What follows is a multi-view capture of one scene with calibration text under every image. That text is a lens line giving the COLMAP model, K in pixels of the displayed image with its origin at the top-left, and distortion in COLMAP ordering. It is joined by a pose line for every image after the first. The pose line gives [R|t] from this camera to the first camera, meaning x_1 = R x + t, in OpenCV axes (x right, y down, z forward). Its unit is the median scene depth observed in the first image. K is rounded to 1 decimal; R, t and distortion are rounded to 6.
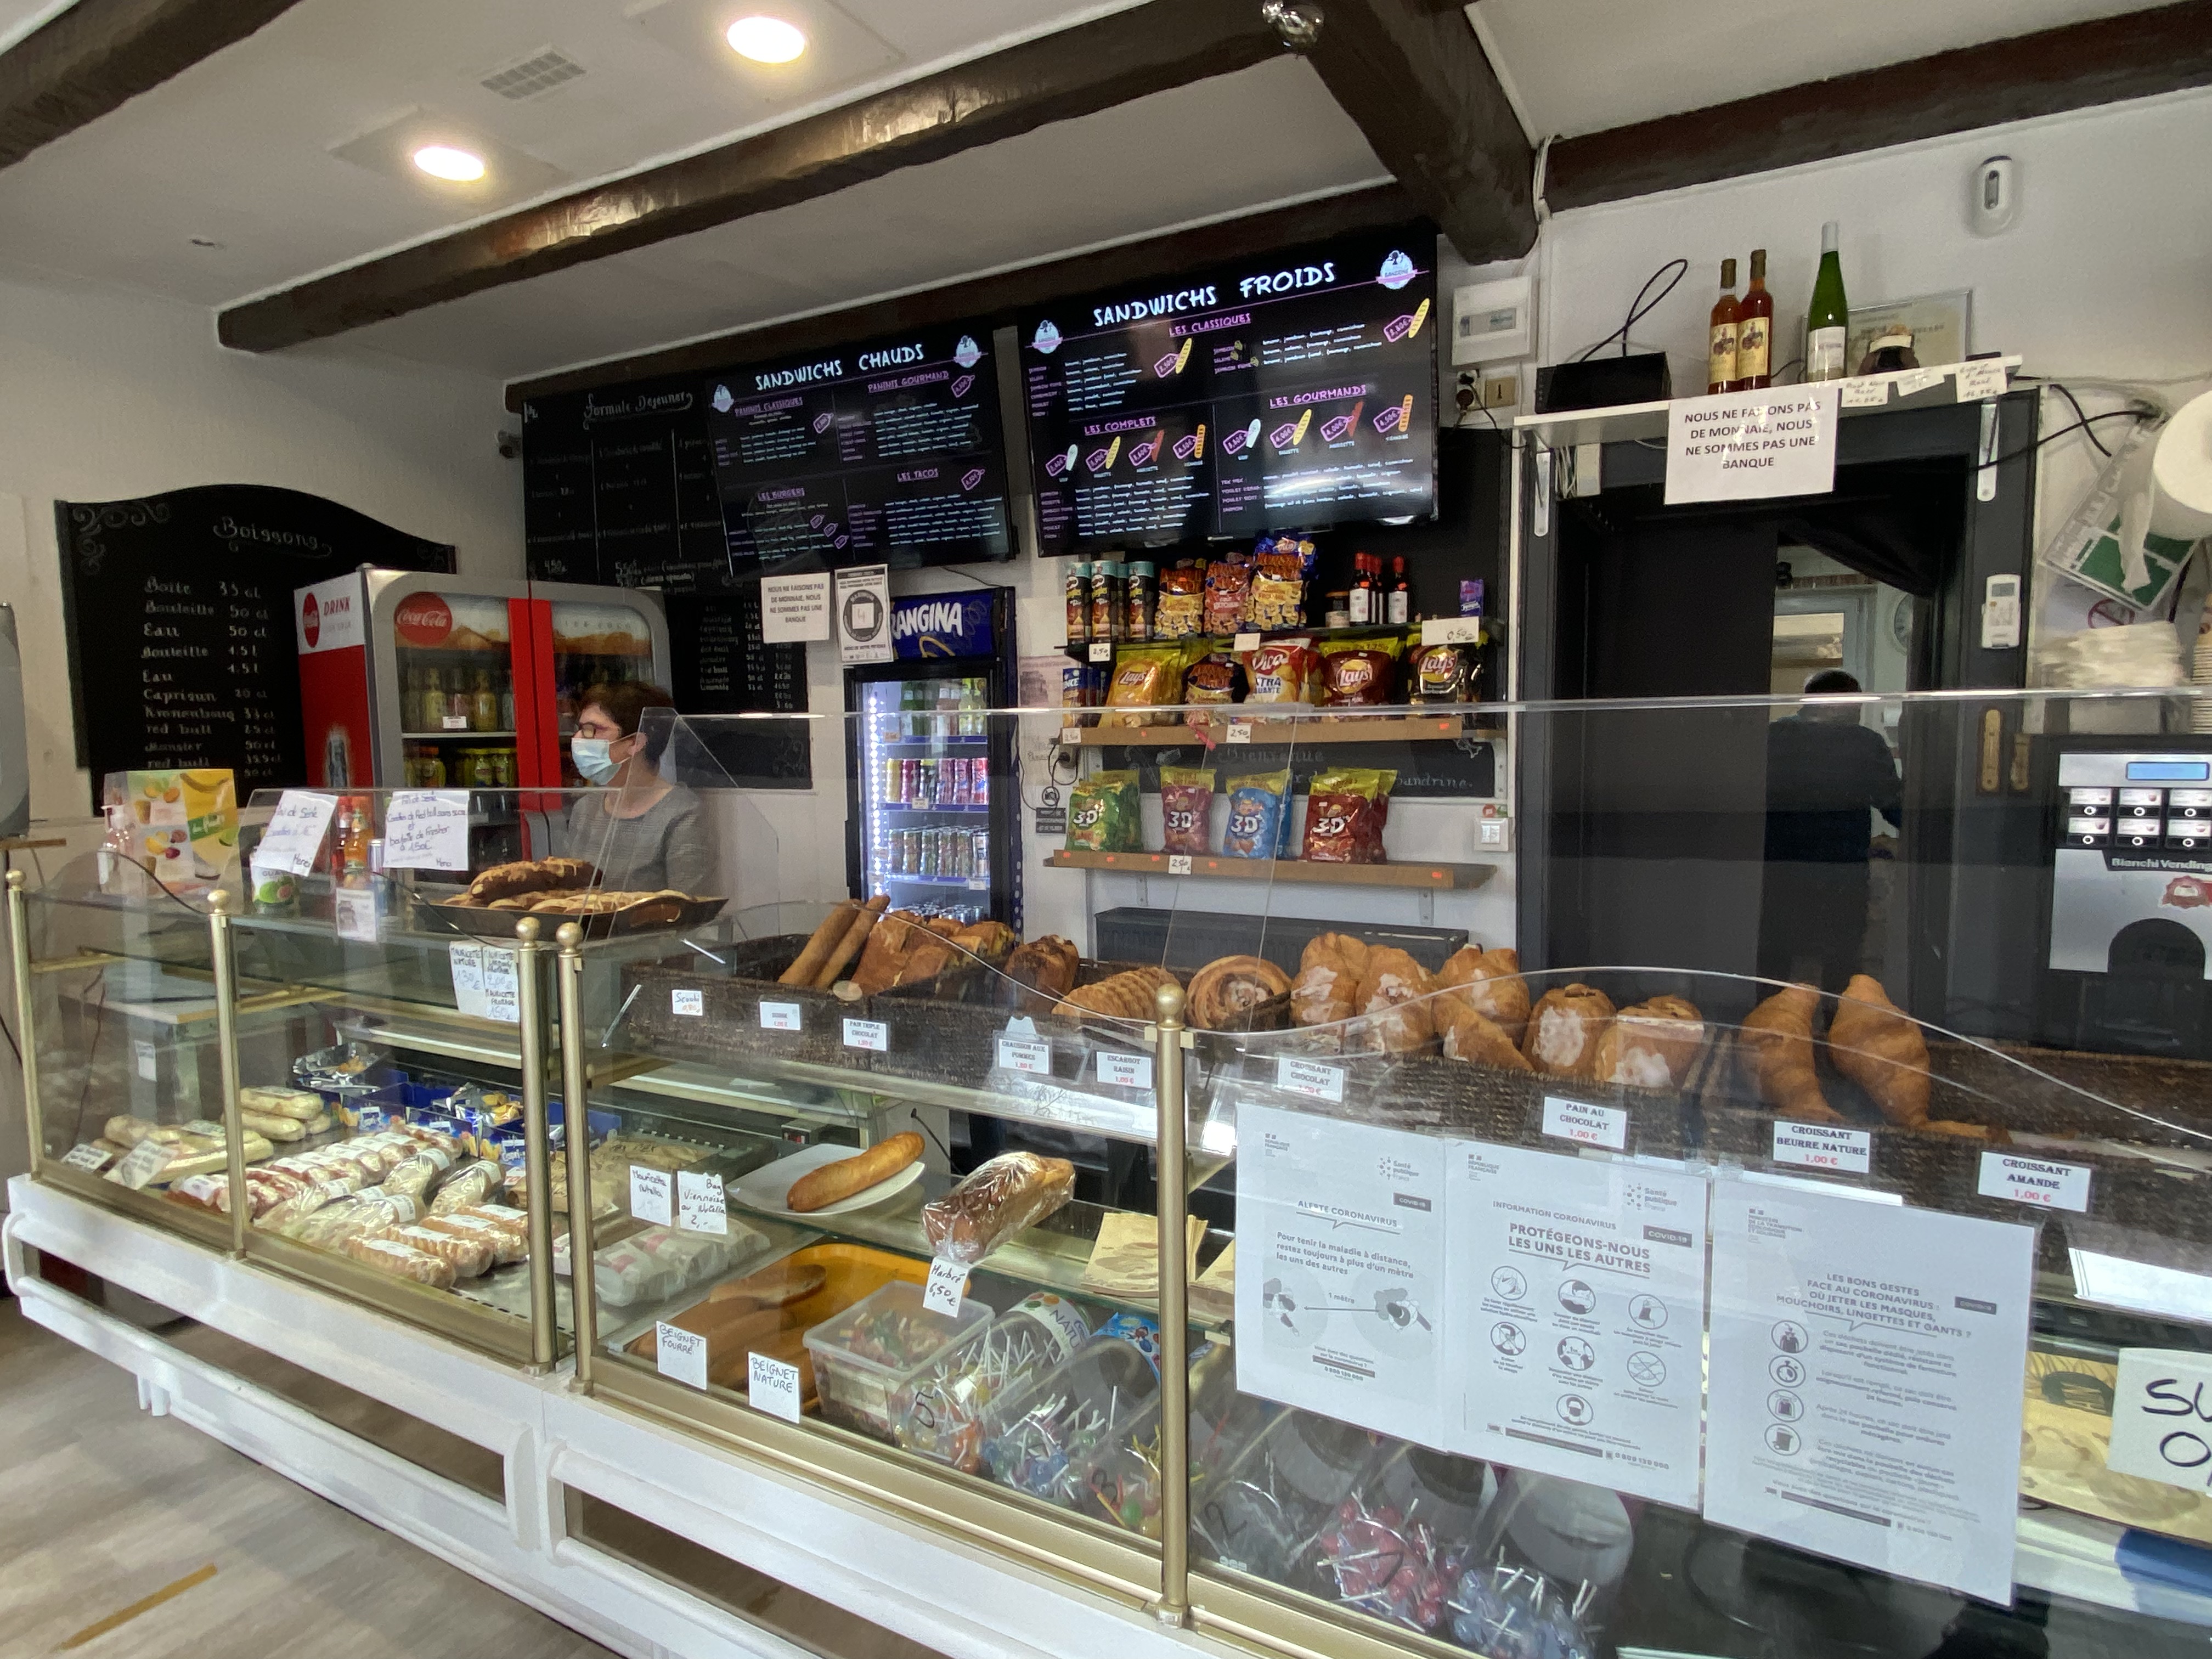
lens RADIAL K [[1207.1, 0, 1099.7], [0, 1207.1, 840.6], [0, 0, 1]] dist [0.017543, -0.018938]
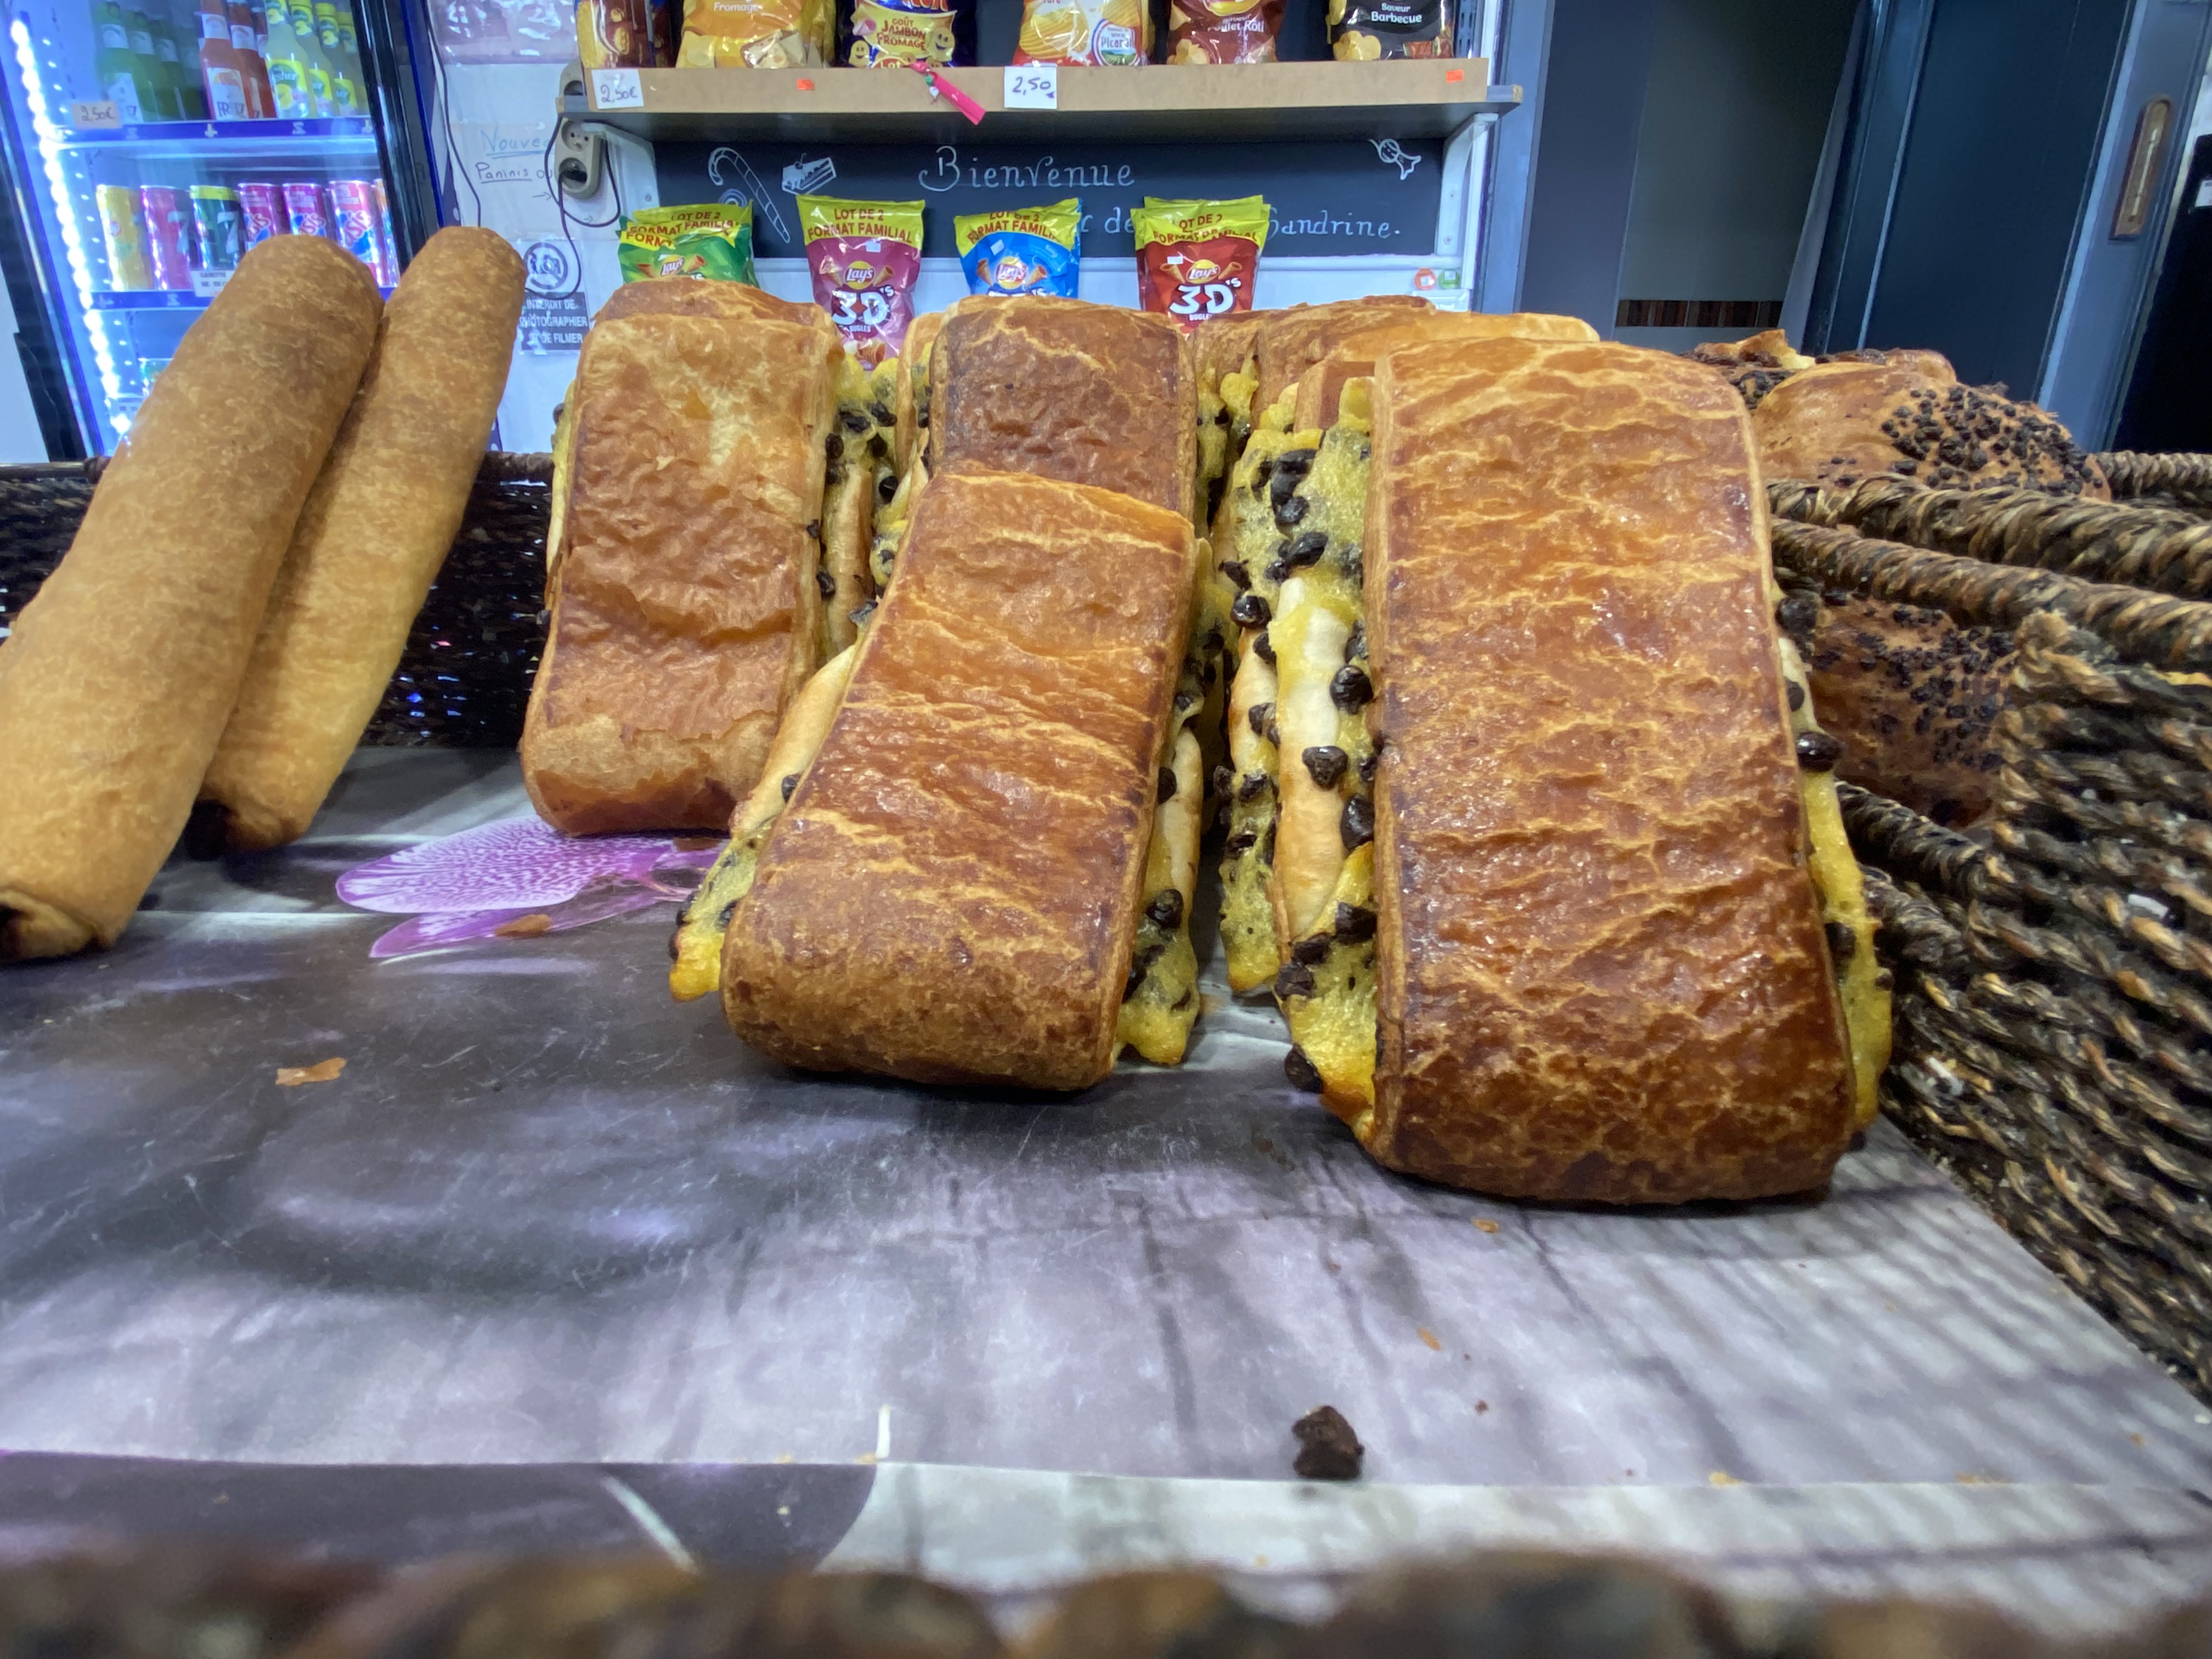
lens RADIAL K [[1207.1, 0, 1099.6], [0, 1207.1, 822.0], [0, 0, 1]] dist [0.017543, -0.018938]
pose [[0.867813, -0.169663, 0.467028, -0.159686], [0.035458, 0.958649, 0.282374, 0.066387], [-0.495624, -0.228488, 0.837944, 0.620670]]
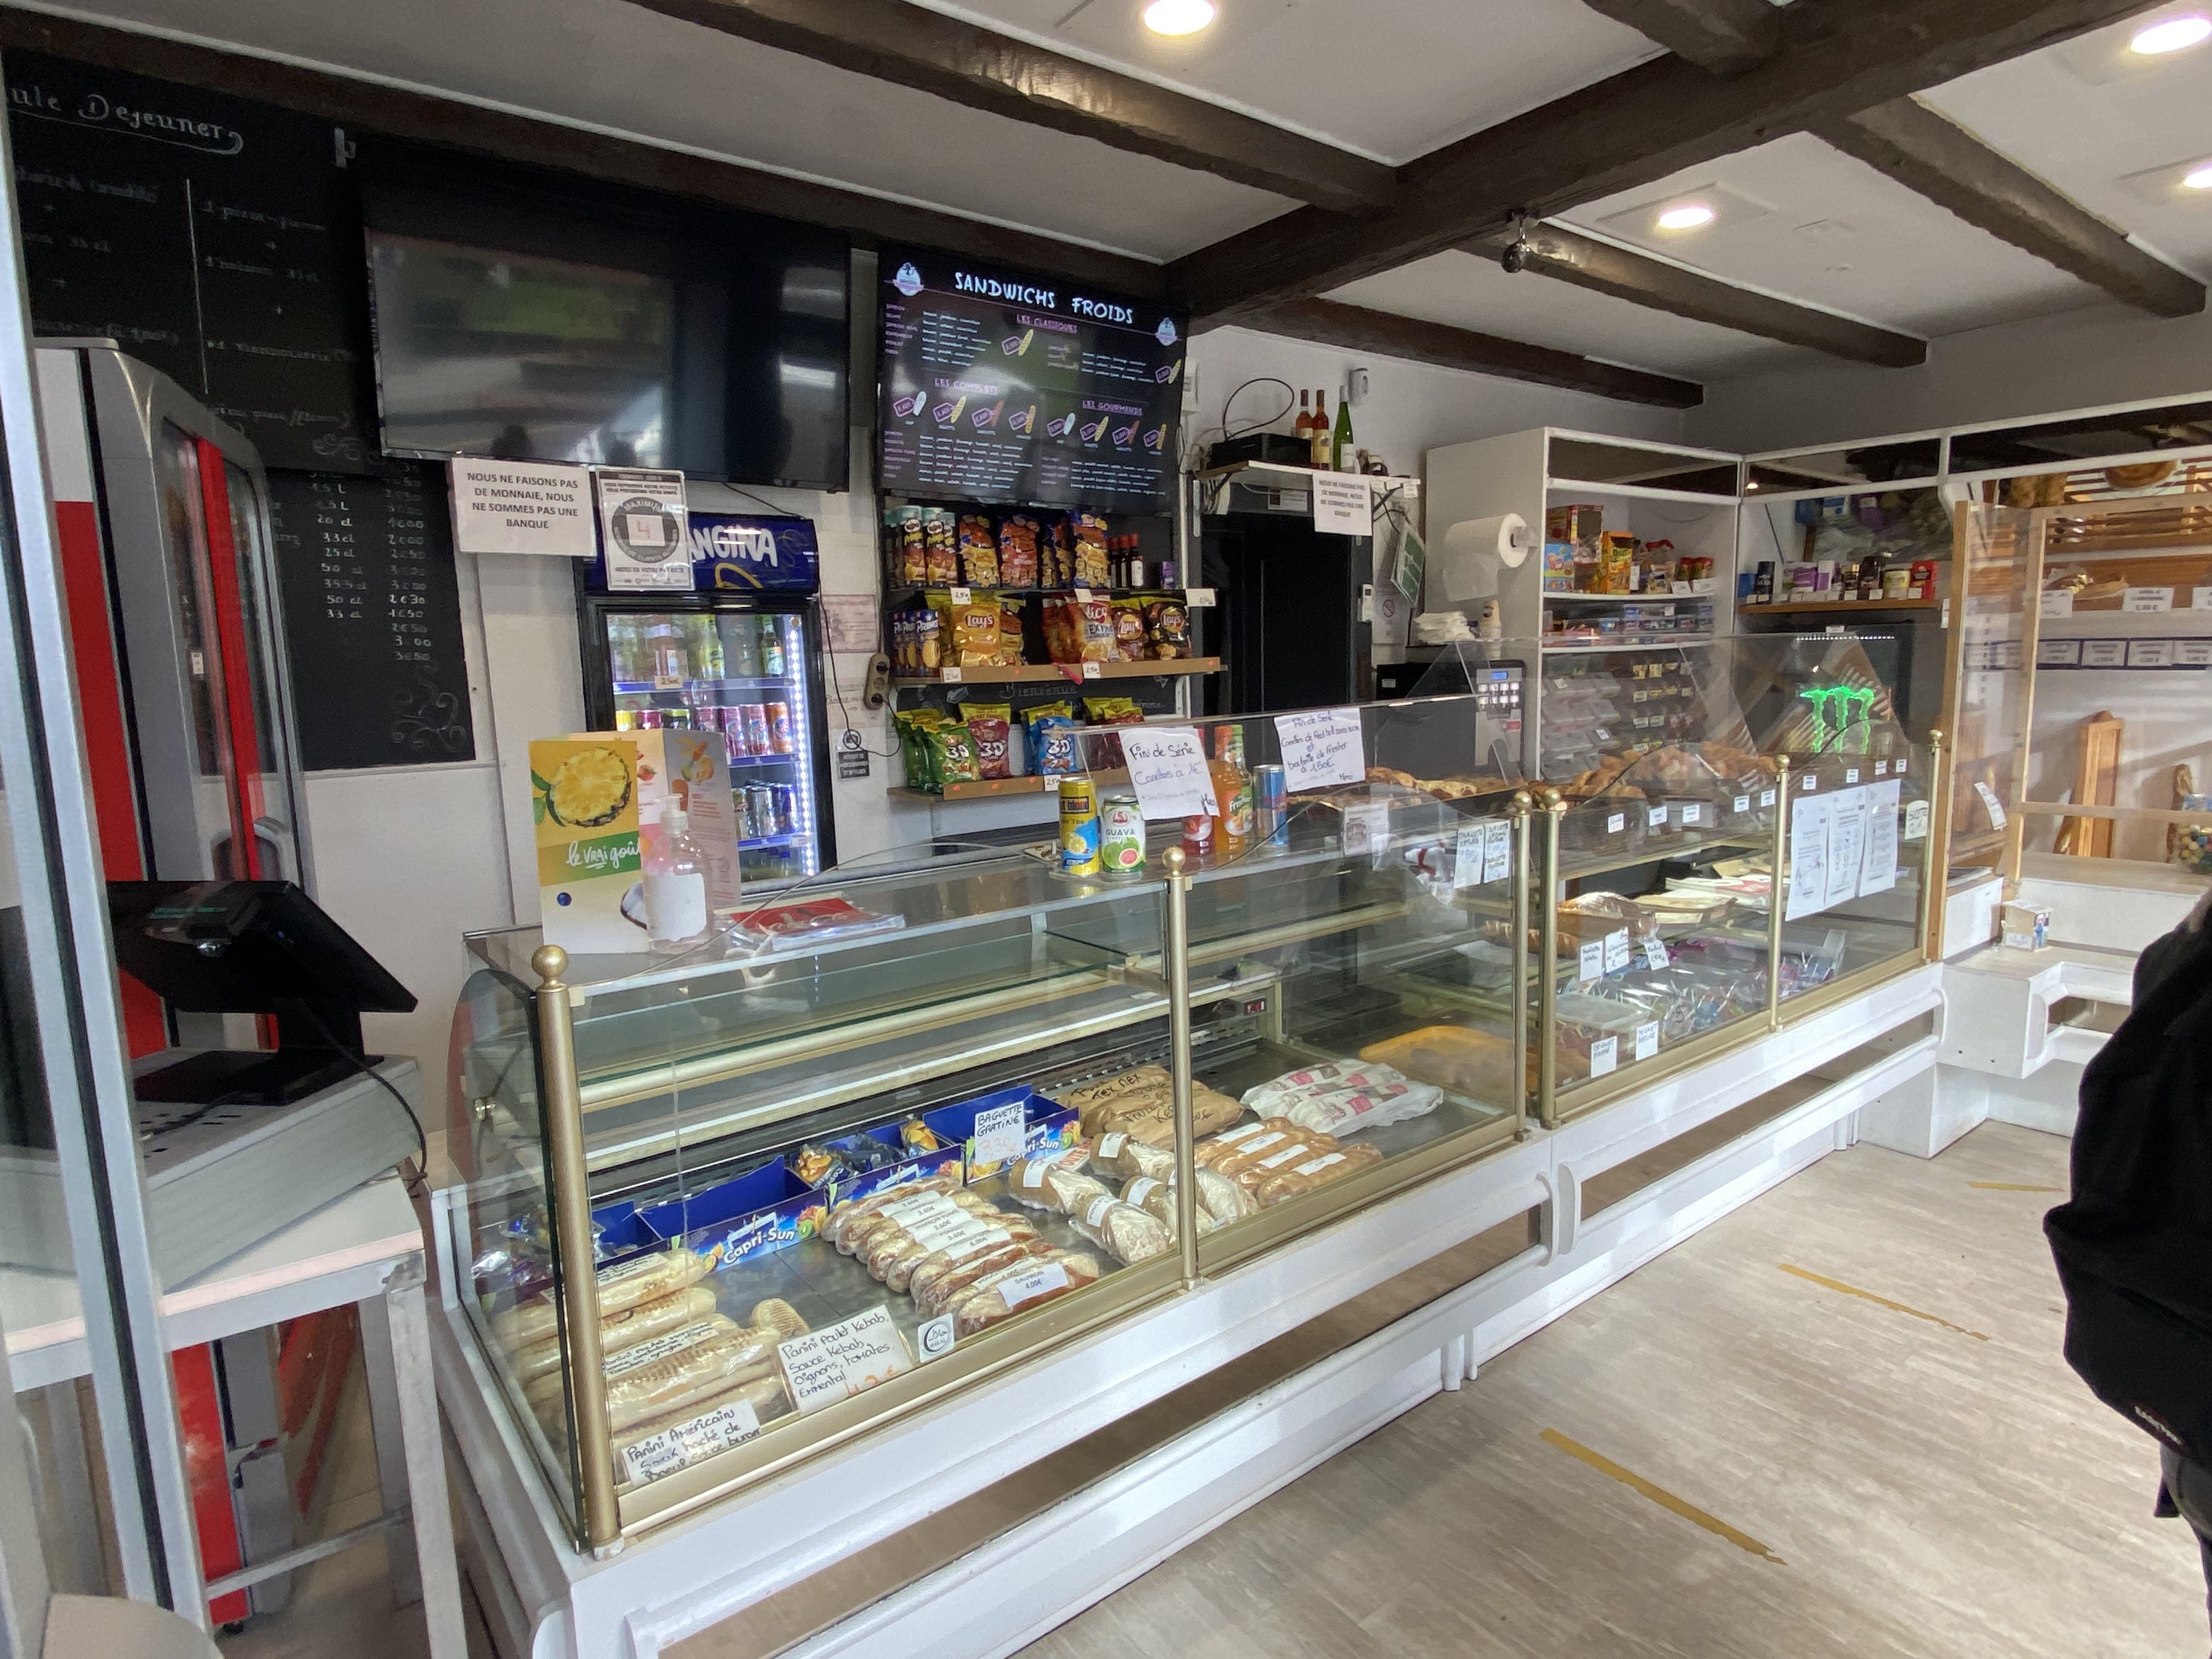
lens RADIAL K [[1207.1, 0, 1109.0], [0, 1207.1, 837.9], [0, 0, 1]] dist [0.017543, -0.018938]
pose [[0.394552, -0.131045, 0.909481, -1.239349], [0.106216, 0.989648, 0.096517, -0.041231], [-0.912714, 0.058521, 0.404386, 0.591916]]
